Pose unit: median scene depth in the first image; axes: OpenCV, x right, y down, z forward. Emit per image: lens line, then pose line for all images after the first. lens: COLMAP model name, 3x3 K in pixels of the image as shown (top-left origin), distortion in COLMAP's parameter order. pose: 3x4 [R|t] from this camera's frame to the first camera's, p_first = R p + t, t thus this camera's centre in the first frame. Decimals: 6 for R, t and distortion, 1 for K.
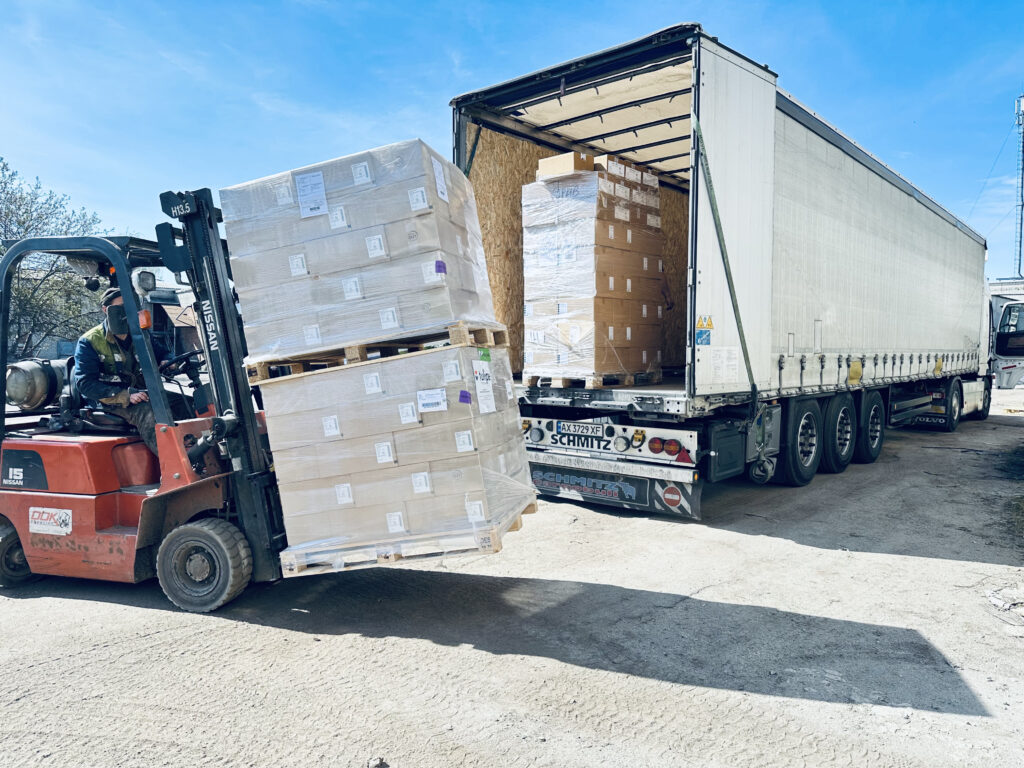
lens RADIAL K [[731.0, 0, 507.1], [0, 731.0, 369.3], [0, 0, 1]] dist [0.115079, -0.002656]
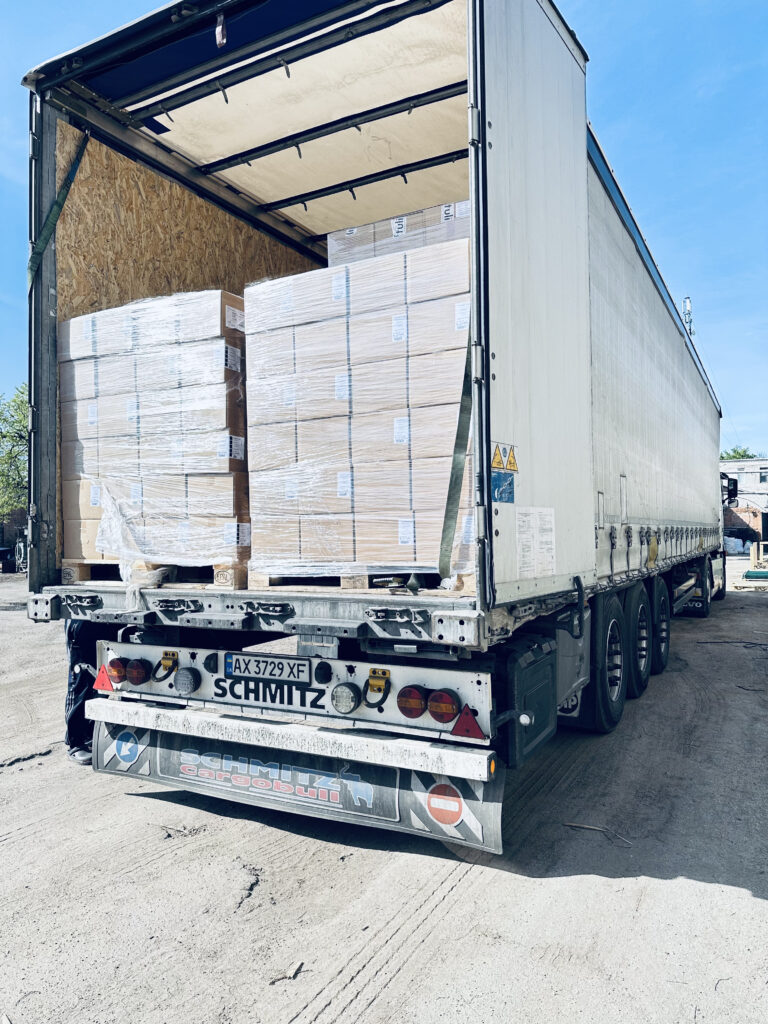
lens RADIAL K [[731.0, 0, 384.0], [0, 731.0, 512.0], [0, 0, 1]] dist [0.115079, -0.002656]
pose [[0.975625, -0.008026, 0.219299, 0.068060], [0.019951, 0.998436, -0.052217, -0.002021], [-0.218537, 0.055320, 0.974259, 0.471227]]
